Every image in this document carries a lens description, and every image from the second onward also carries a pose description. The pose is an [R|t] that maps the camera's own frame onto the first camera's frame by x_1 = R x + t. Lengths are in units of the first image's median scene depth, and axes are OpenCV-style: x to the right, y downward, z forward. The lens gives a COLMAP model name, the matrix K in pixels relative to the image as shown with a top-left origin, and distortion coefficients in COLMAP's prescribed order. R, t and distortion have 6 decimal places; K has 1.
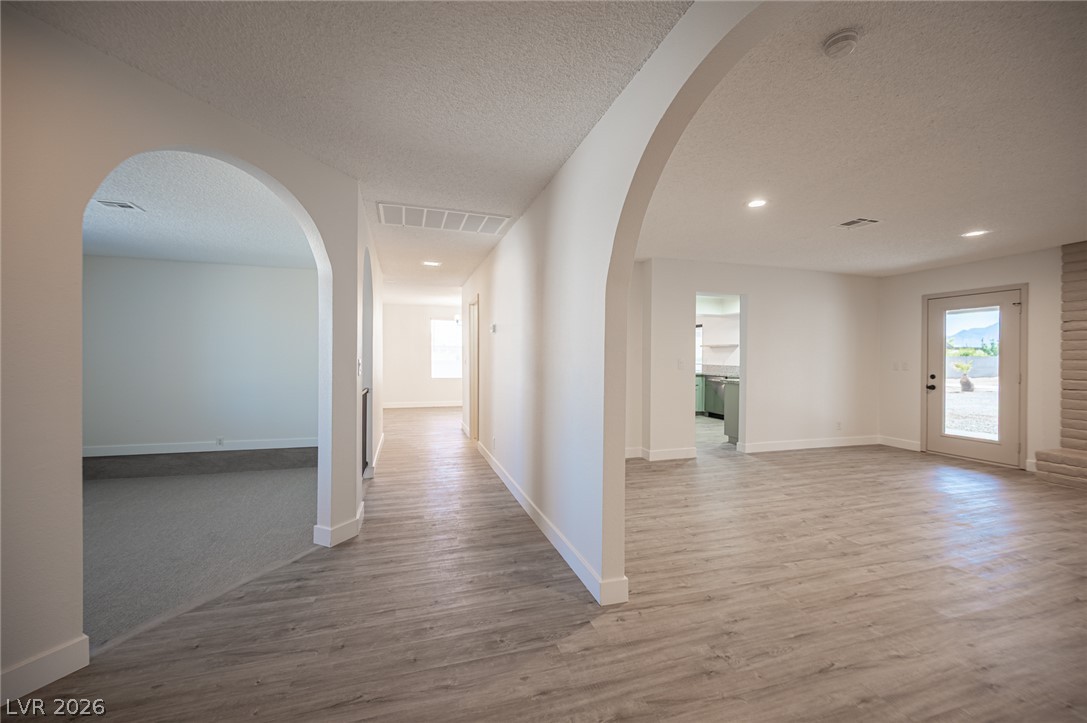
lens RADIAL K [[435.1, 0, 538.8], [0, 435.1, 358.6], [0, 0, 1]] dist [0.000016, -0.000396]
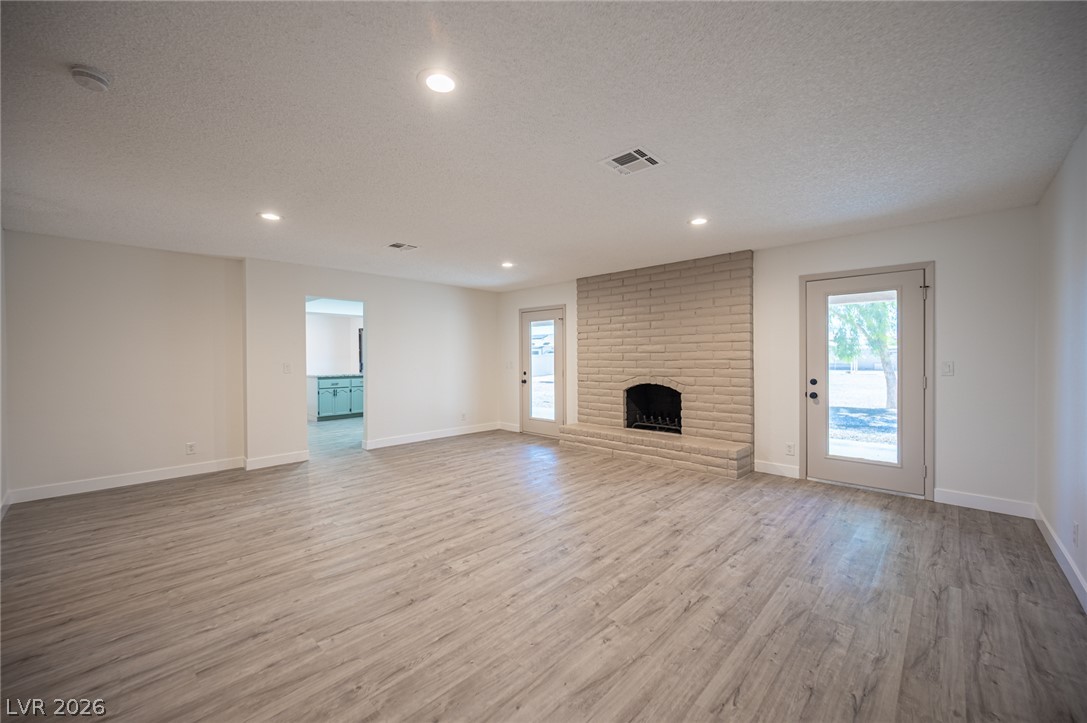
lens RADIAL K [[434.2, 0, 544.0], [0, 434.2, 358.7], [0, 0, 1]] dist [0.000210, 0.000134]
pose [[0.870568, -0.011360, 0.491918, 0.414647], [0.007878, 0.999927, 0.009148, -0.015086], [-0.491986, -0.004089, 0.870594, -0.173838]]
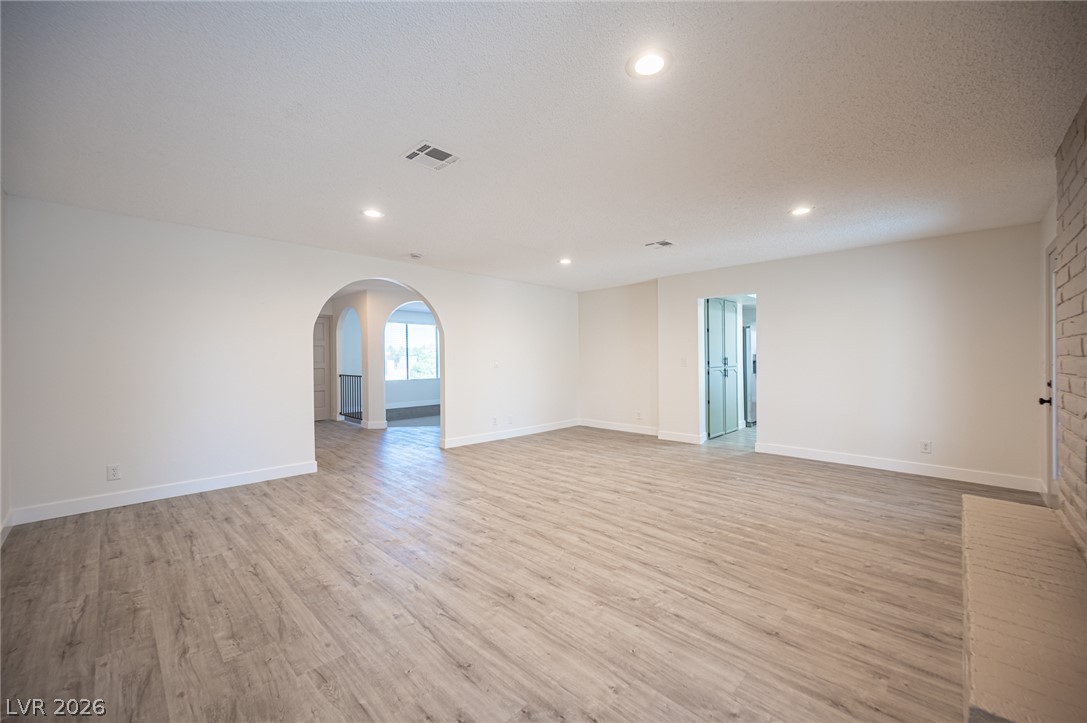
lens RADIAL K [[434.2, 0, 544.0], [0, 434.2, 358.7], [0, 0, 1]] dist [0.000210, 0.000134]
pose [[0.468846, -0.004870, -0.883267, 1.399994], [0.009507, 0.999955, -0.000467, 0.000958], [0.883229, -0.008179, 0.468871, 0.133160]]
